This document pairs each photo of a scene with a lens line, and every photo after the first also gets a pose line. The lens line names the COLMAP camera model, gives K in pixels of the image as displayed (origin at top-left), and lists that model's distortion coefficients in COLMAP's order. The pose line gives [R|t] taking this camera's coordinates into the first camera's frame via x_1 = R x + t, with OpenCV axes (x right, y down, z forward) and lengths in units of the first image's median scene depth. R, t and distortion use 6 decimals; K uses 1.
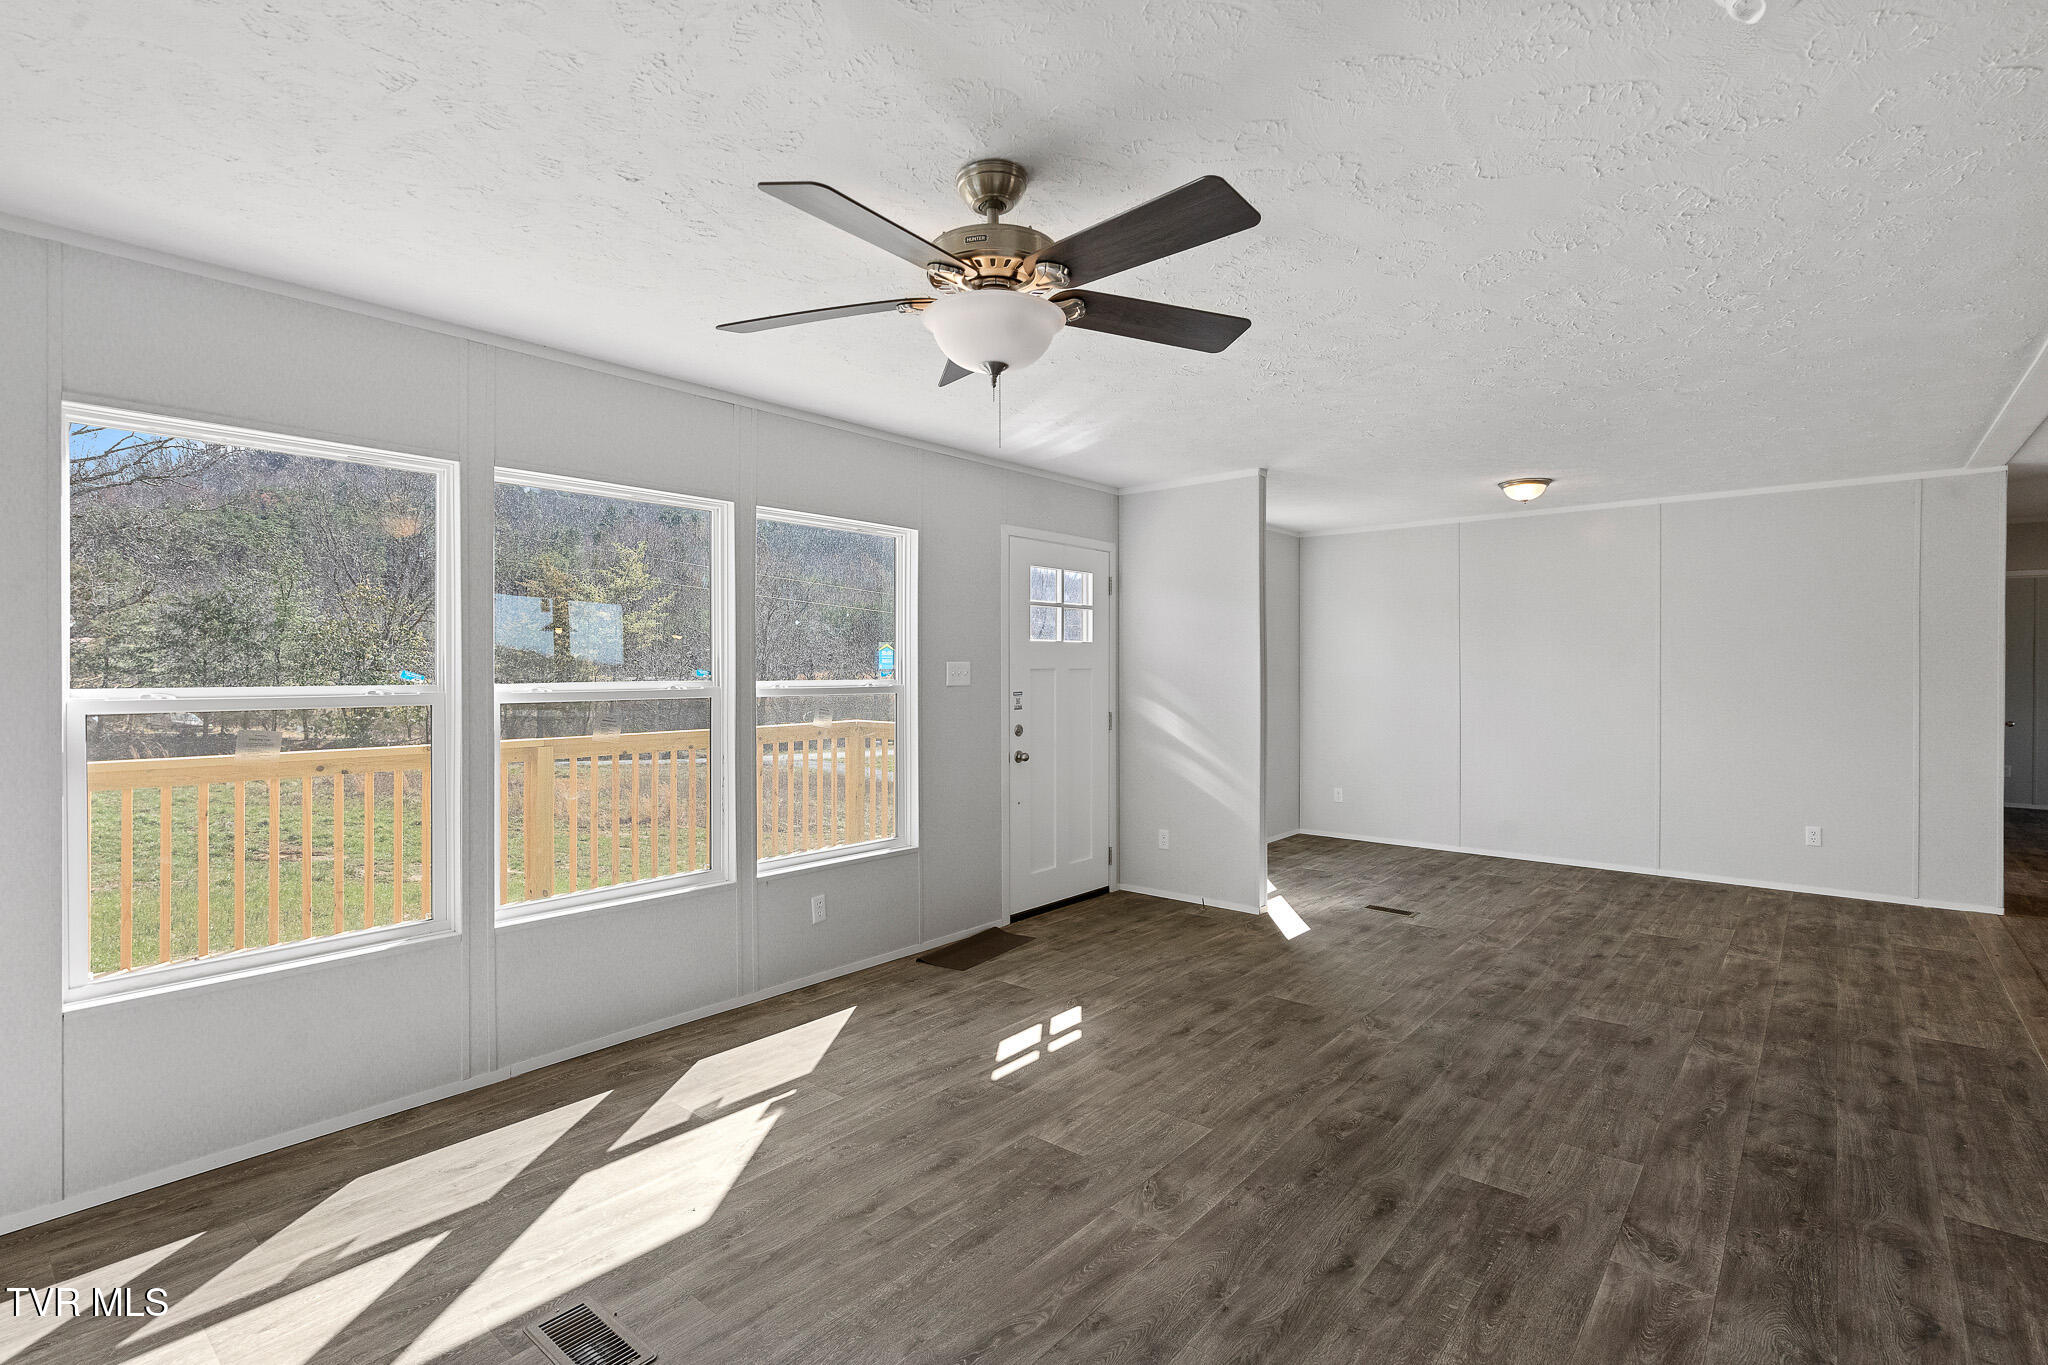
lens RADIAL K [[954.1, 0, 1019.8], [0, 954.1, 670.6], [0, 0, 1]] dist [0.000192, -0.000342]
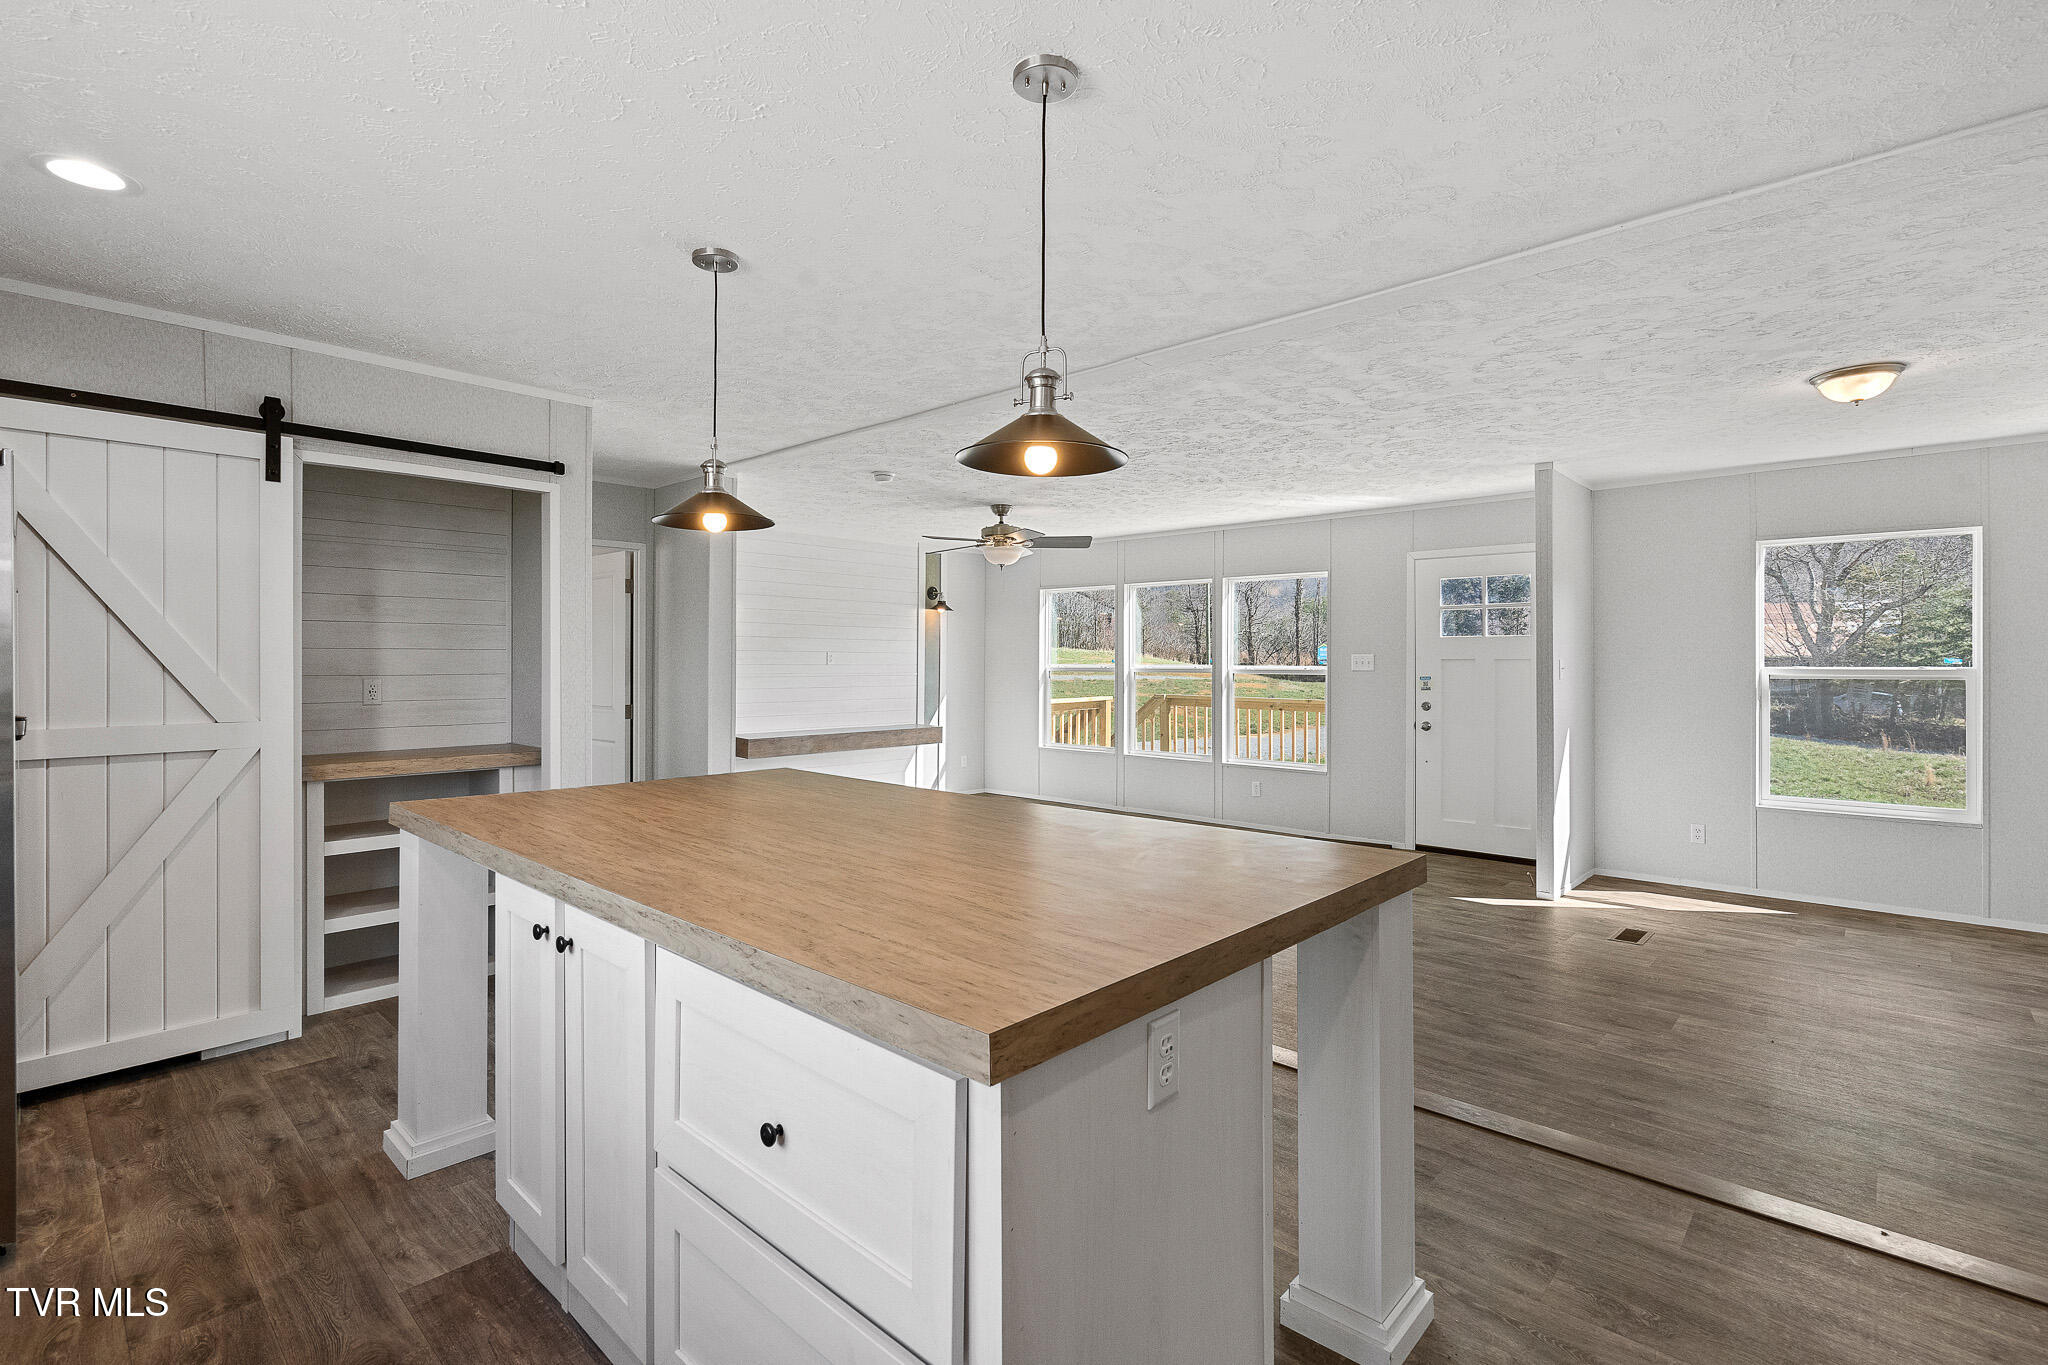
lens RADIAL K [[942.1, 0, 1011.9], [0, 942.1, 659.7], [0, 0, 1]] dist [0.000863, 0.000054]
pose [[-0.043053, -0.001671, -0.999071, 2.673667], [-0.003662, 0.999992, -0.001515, 0.005829], [0.999066, 0.003594, -0.043058, 0.991412]]
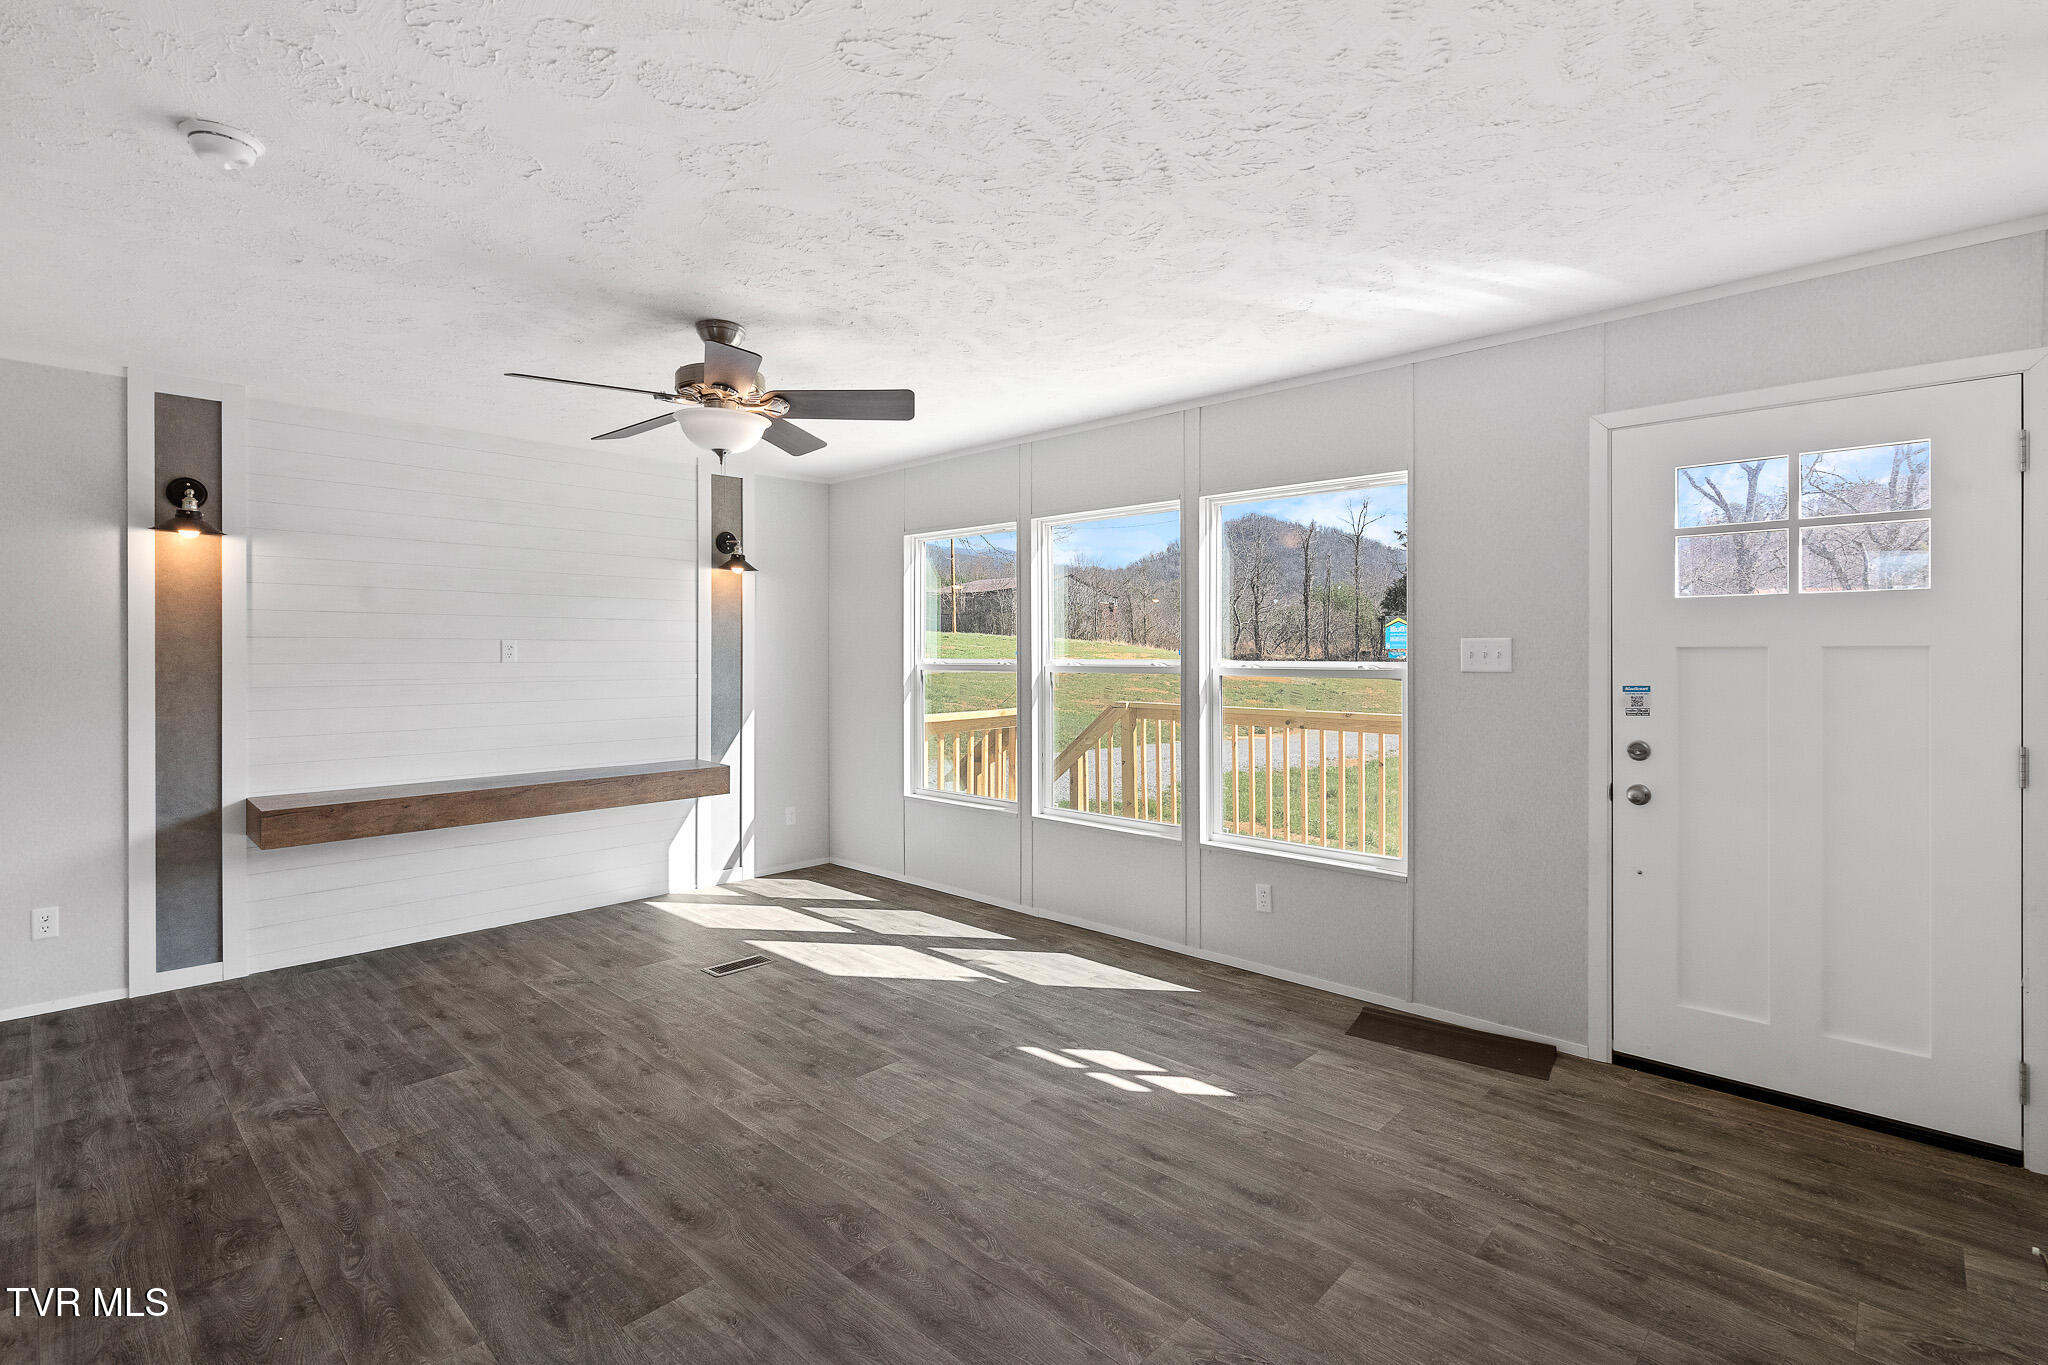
lens RADIAL K [[942.1, 0, 1011.9], [0, 942.1, 659.7], [0, 0, 1]] dist [0.000863, 0.000054]
pose [[-0.049963, 0.007720, -0.998721, 1.228962], [0.000517, 0.999970, 0.007704, 0.002254], [0.998751, -0.000132, -0.049965, 1.299665]]
